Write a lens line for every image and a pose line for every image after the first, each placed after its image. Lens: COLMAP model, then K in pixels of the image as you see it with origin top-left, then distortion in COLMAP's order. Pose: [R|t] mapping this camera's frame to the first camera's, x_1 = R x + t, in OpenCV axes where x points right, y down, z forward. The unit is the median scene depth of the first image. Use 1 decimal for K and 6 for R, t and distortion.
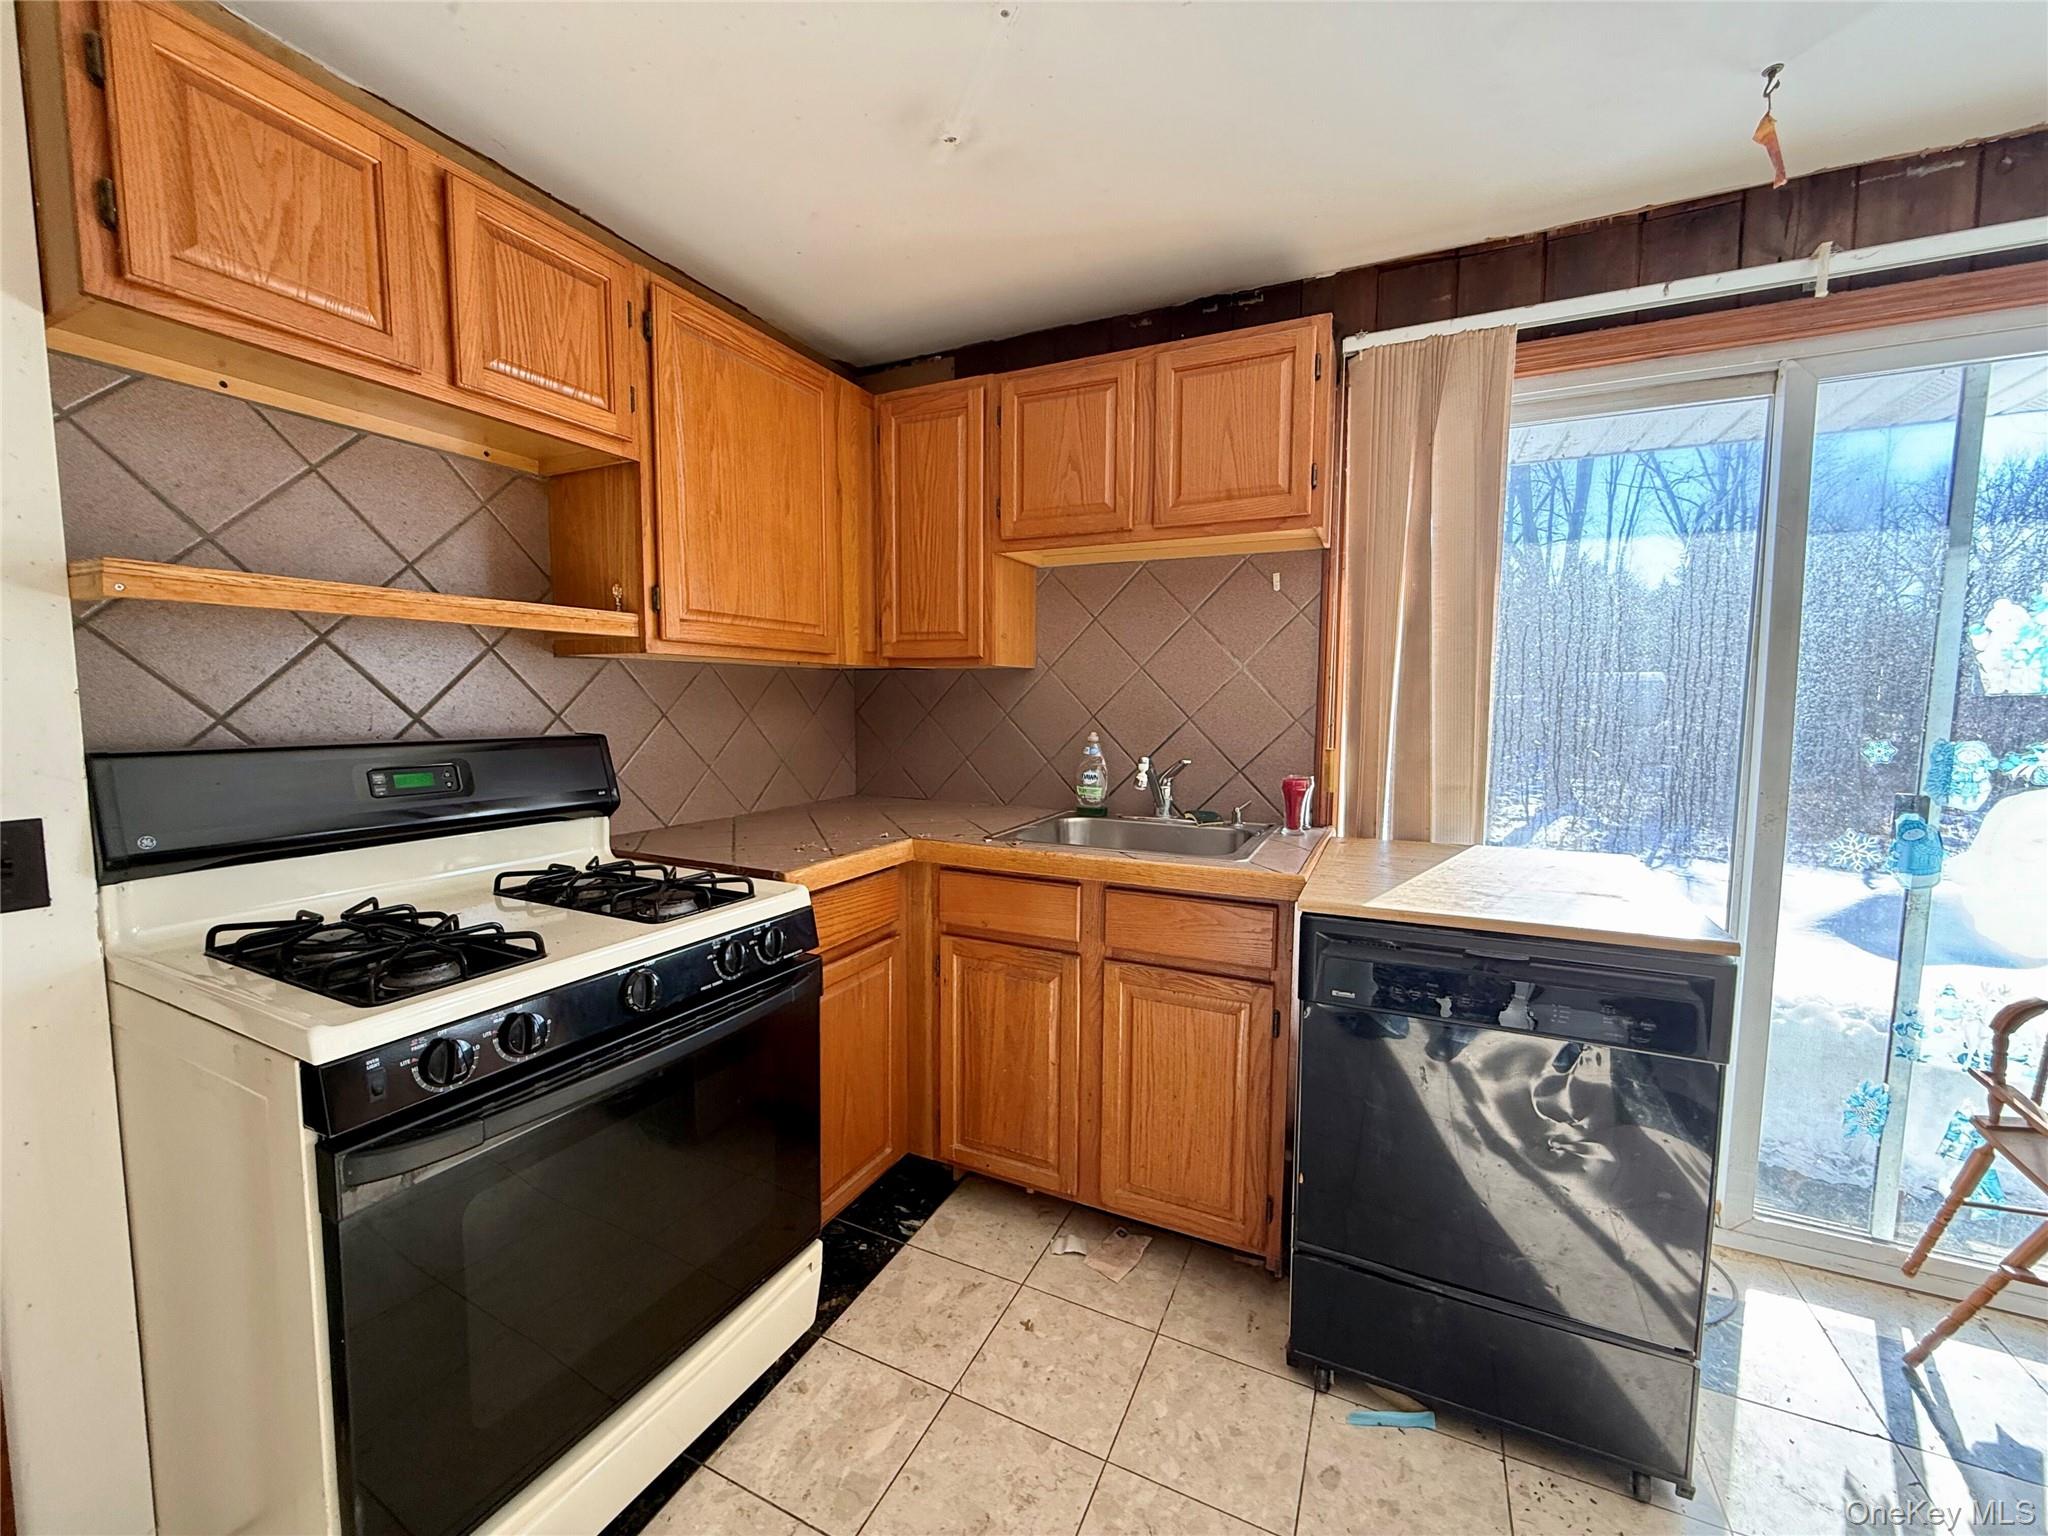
lens RADIAL K [[813.7, 0, 1024.0], [0, 813.7, 768.0], [0, 0, 1]] dist [-0.001287, 0.000202]
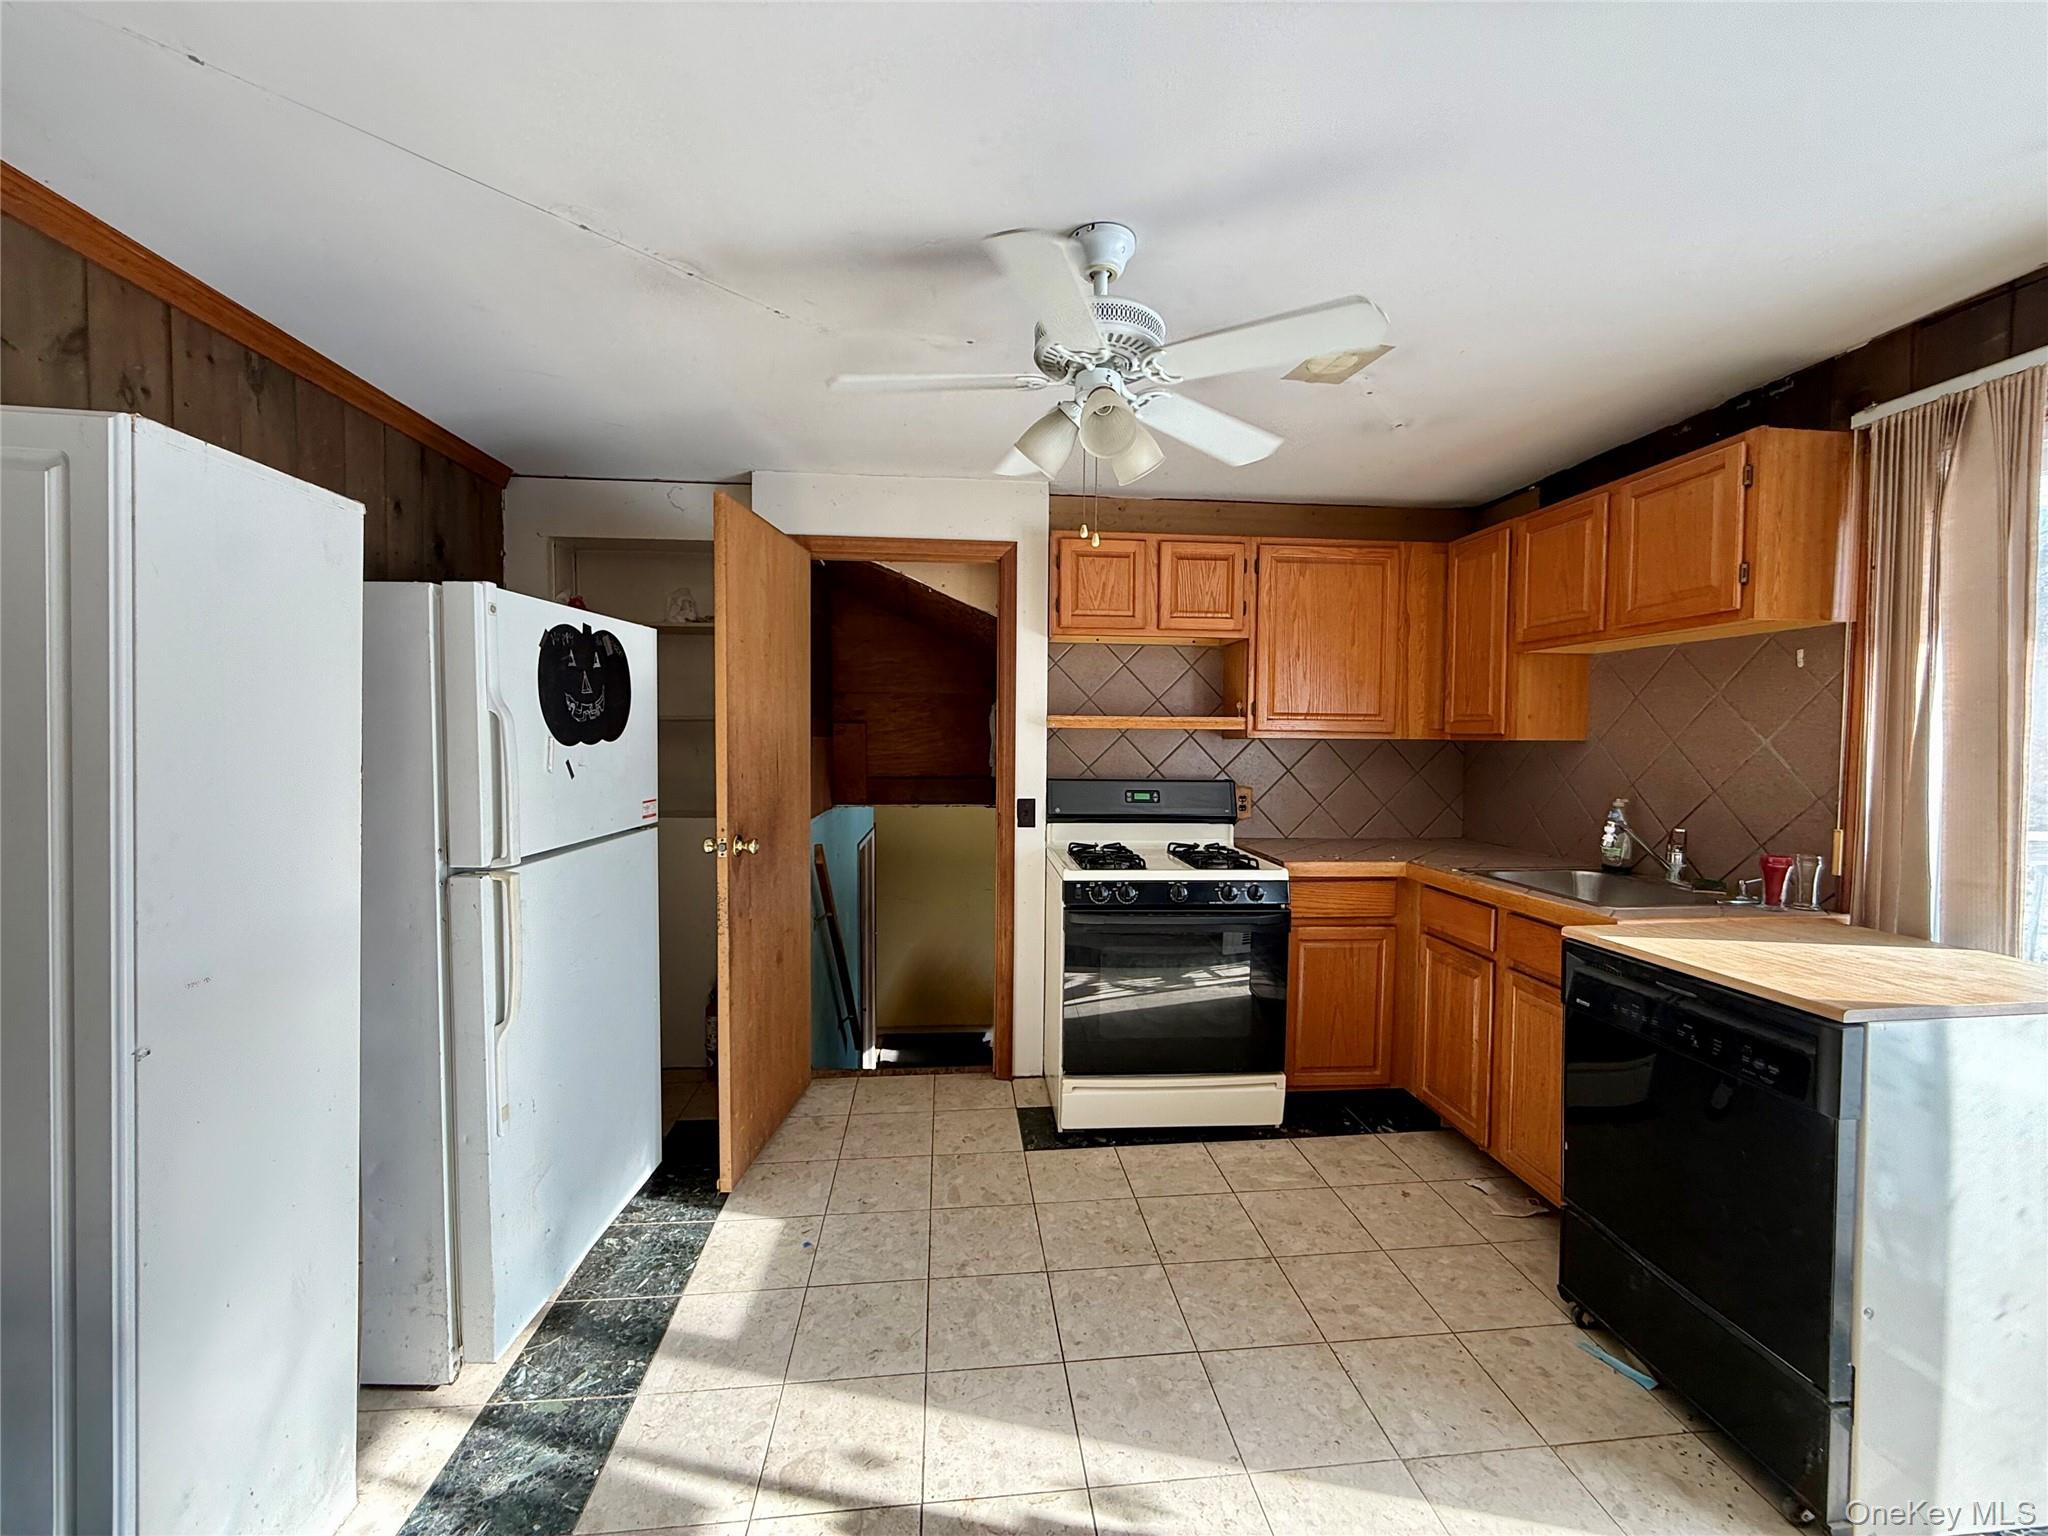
lens RADIAL K [[813.7, 0, 1024.0], [0, 813.7, 768.0], [0, 0, 1]] dist [-0.001287, 0.000202]
pose [[0.519263, 0.032708, -0.853988, 0.810317], [-0.080537, 0.996693, -0.010796, -0.010349], [0.850811, 0.074384, 0.520180, -0.377532]]
